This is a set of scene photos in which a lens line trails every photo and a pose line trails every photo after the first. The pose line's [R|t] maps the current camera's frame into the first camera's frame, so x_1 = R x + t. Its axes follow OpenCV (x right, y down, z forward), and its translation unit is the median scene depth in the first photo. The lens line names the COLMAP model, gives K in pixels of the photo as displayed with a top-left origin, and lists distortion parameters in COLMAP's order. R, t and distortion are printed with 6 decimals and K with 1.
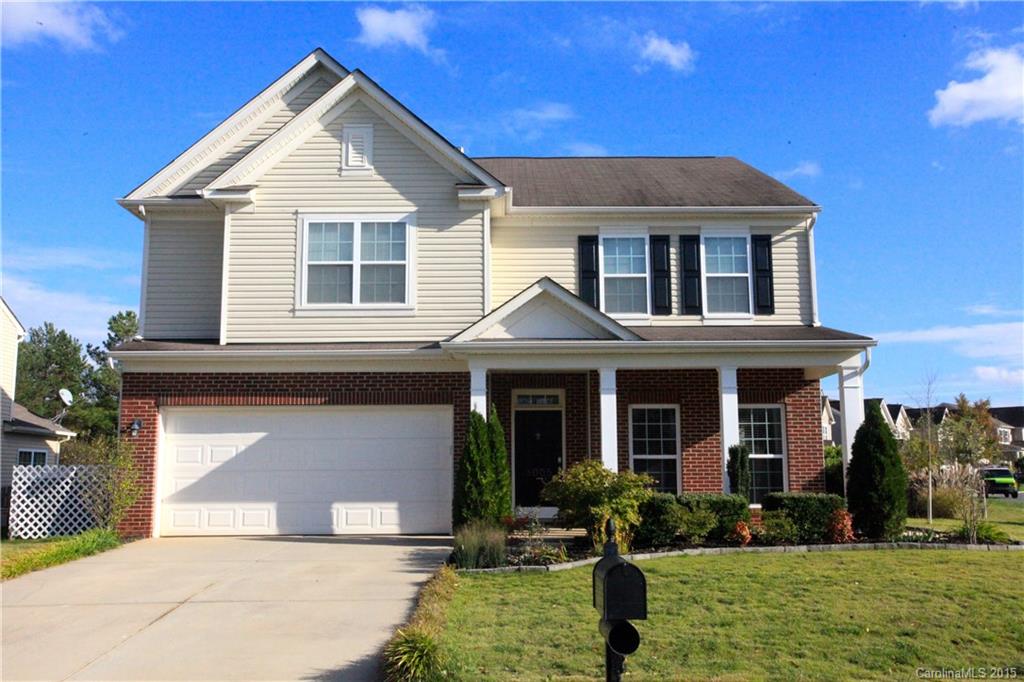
lens RADIAL K [[1004.1, 0, 512.4], [0, 1004.1, 337.2], [0, 0, 1]] dist [0.005180, 0.000000]
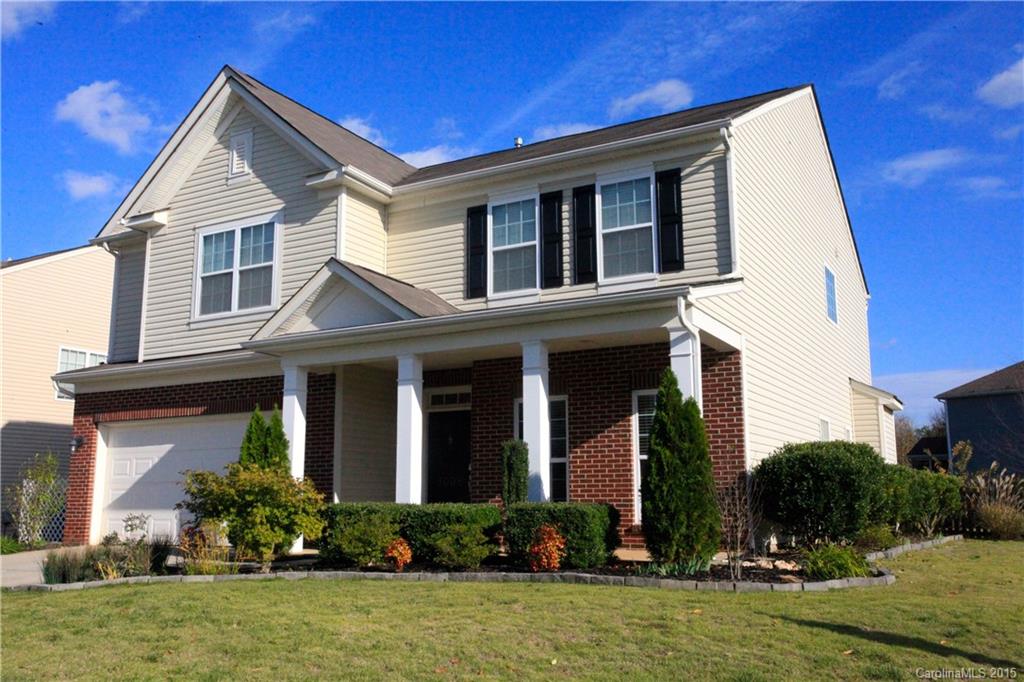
lens RADIAL K [[924.7, 0, 511.5], [0, 924.7, 346.0], [0, 0, 1]] dist [-0.013335, 0.003503]
pose [[0.866020, -0.082622, -0.493136, 0.512022], [0.073178, 0.996577, -0.038459, 0.054491], [0.494626, -0.002781, 0.869102, 0.341326]]
